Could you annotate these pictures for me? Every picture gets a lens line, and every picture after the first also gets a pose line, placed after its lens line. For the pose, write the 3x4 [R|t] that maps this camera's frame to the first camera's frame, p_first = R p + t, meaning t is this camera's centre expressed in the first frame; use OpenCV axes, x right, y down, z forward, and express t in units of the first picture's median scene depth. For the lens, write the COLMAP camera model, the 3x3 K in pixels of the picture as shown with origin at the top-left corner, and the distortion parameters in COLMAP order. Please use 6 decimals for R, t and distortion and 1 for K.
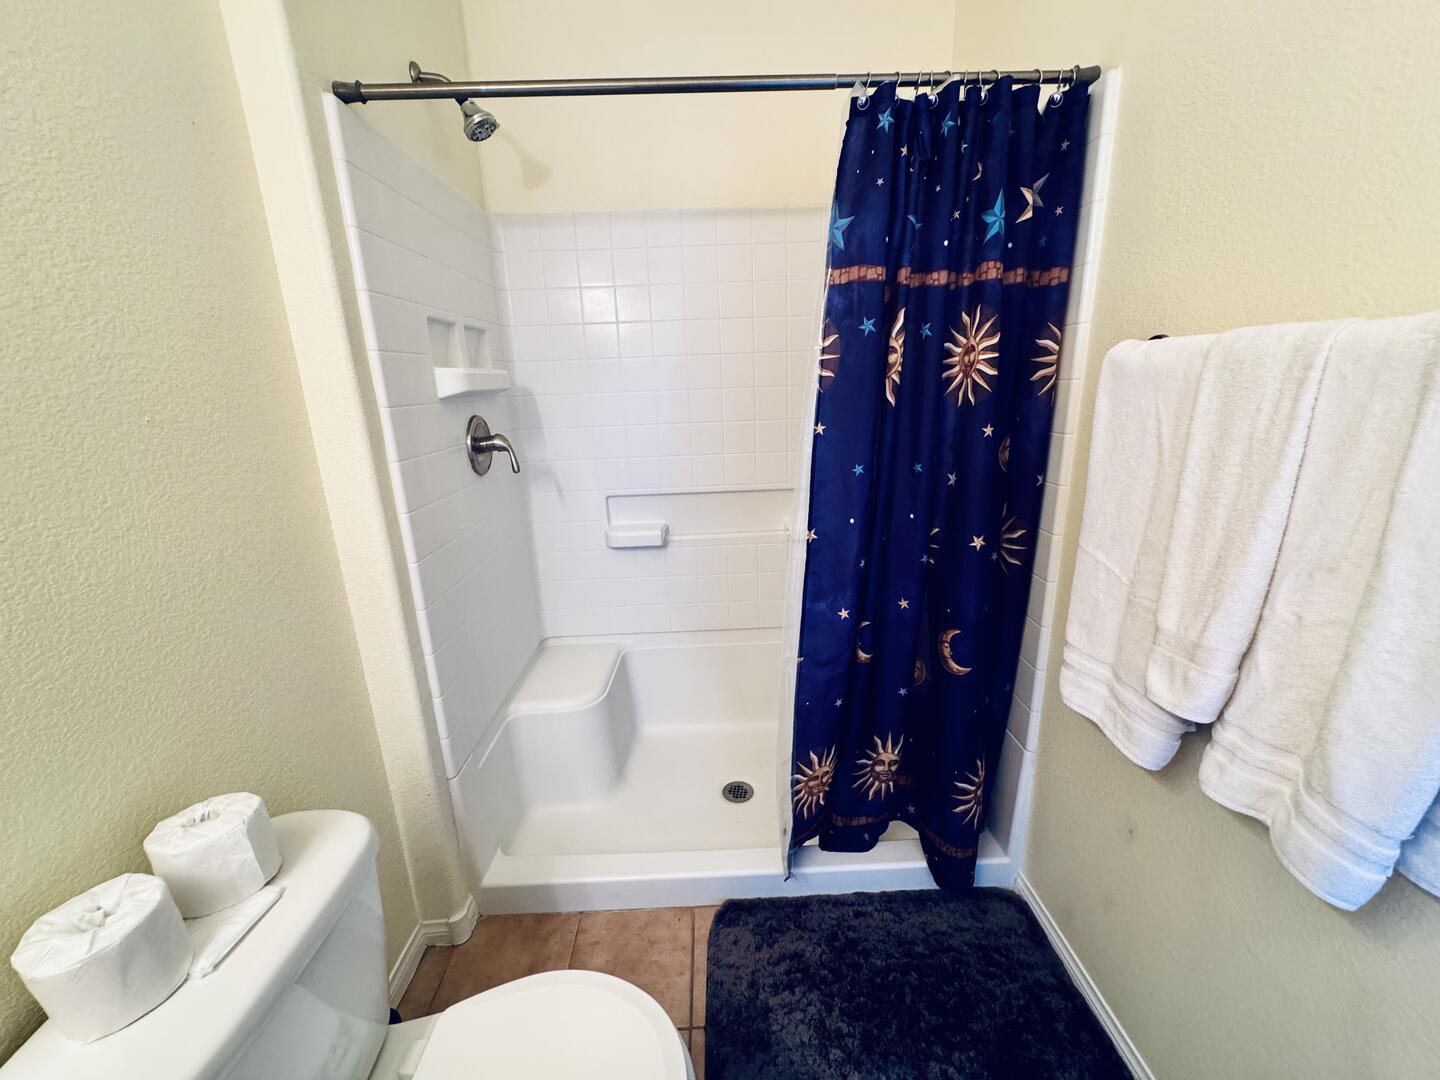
lens RADIAL K [[573.9, 0, 717.3], [0, 573.9, 537.8], [0, 0, 1]] dist [-0.003104, 0.001706]
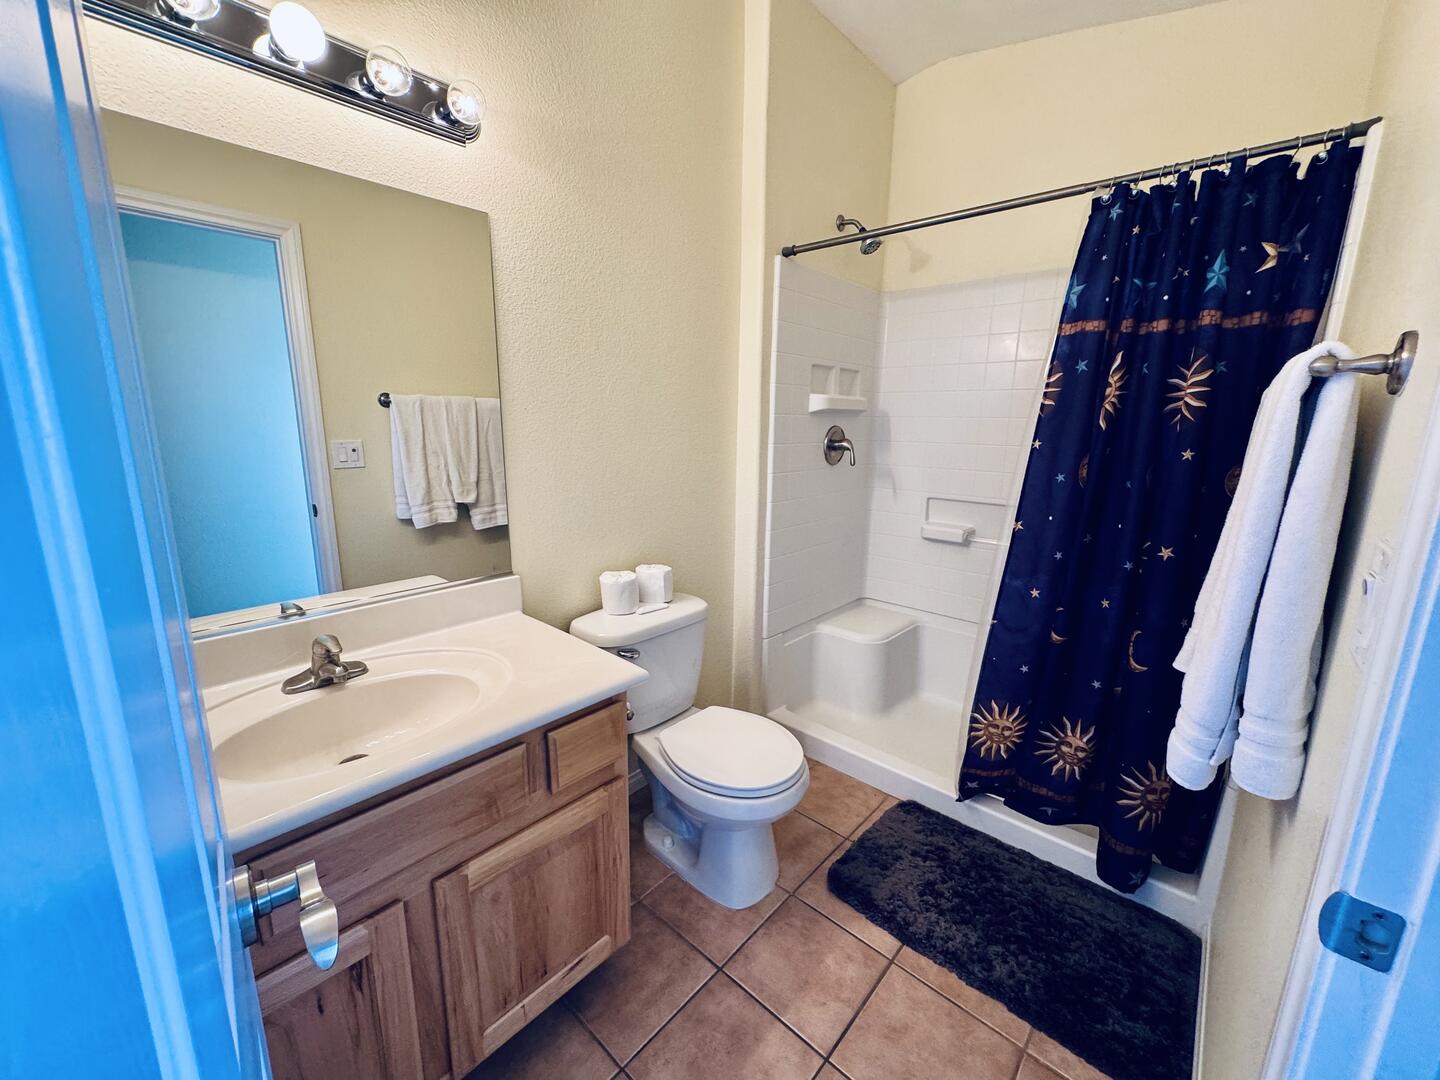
lens RADIAL K [[573.9, 0, 724.3], [0, 573.9, 535.4], [0, 0, 1]] dist [-0.003104, 0.001706]
pose [[0.732208, 0.177854, -0.657449, 0.519205], [-0.219212, 0.975477, 0.019749, 0.132667], [0.644839, 0.129661, 0.753240, -0.381804]]
